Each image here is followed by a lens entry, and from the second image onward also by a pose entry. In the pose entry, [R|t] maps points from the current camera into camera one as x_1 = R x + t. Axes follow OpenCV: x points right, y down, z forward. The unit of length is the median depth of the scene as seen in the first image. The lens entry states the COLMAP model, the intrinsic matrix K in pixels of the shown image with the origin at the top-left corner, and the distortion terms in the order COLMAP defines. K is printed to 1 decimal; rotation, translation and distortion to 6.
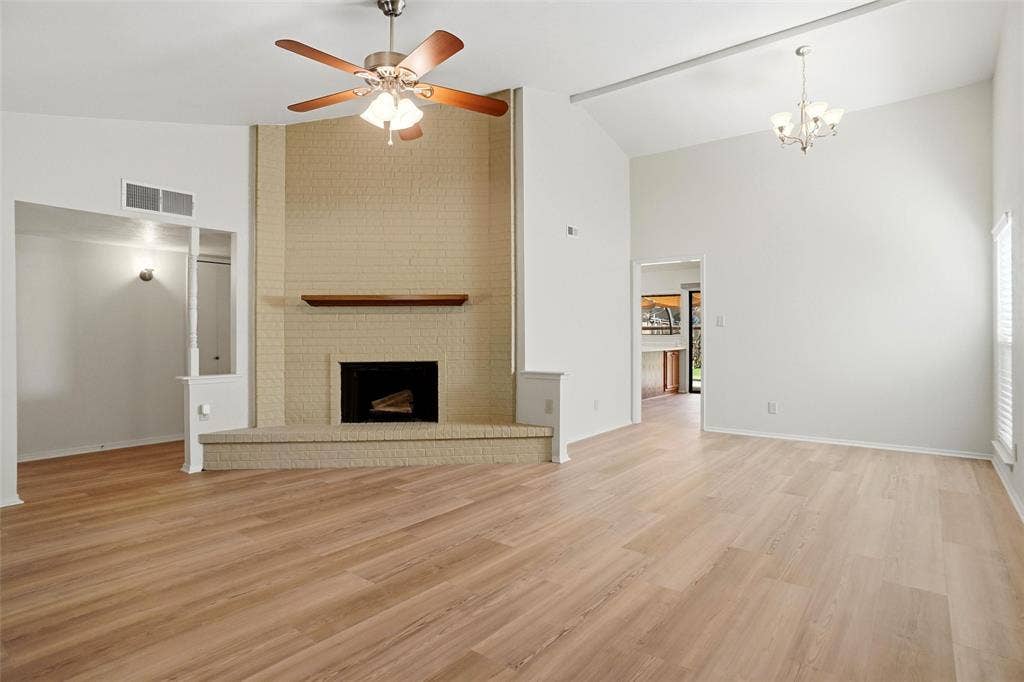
lens RADIAL K [[543.3, 0, 508.8], [0, 543.3, 345.1], [0, 0, 1]] dist [-0.047144, 0.011795]
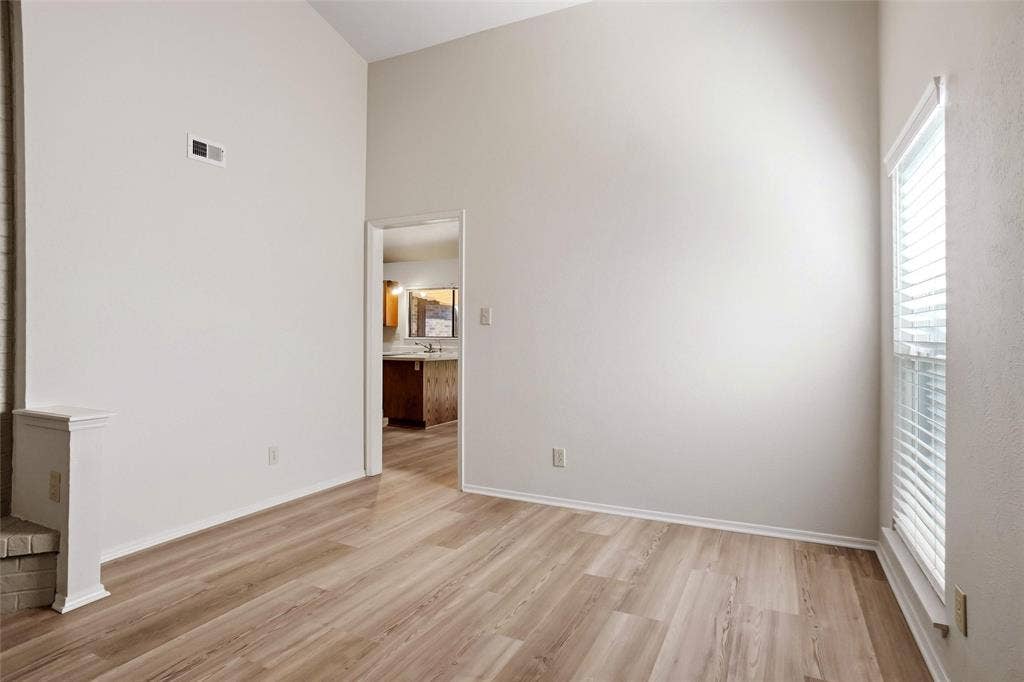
lens RADIAL K [[543.3, 0, 512.4], [0, 543.3, 333.1], [0, 0, 1]] dist [-0.047144, 0.011795]
pose [[0.978646, 0.013196, 0.205128, 0.388894], [-0.008219, 0.999651, -0.025096, -0.012707], [-0.205388, 0.022874, 0.978413, 0.496363]]
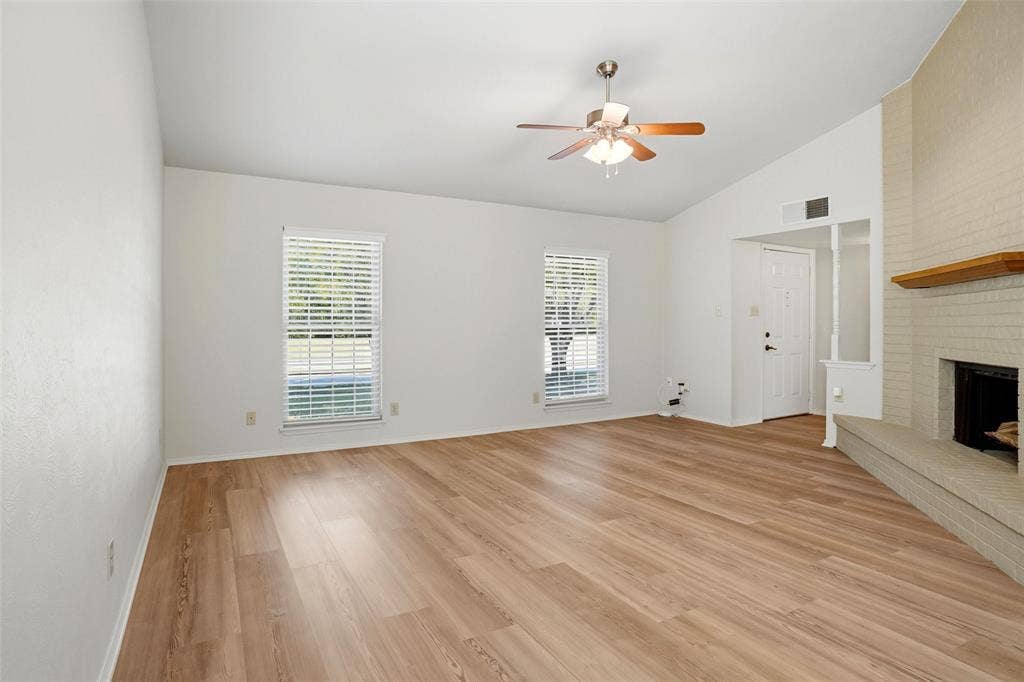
lens RADIAL K [[543.3, 0, 513.9], [0, 543.3, 339.7], [0, 0, 1]] dist [-0.047144, 0.011795]
pose [[-0.382003, 0.026550, -0.923780, 0.762695], [-0.014872, 0.999281, 0.034870, -0.014203], [0.924041, 0.027059, -0.381334, 0.910952]]
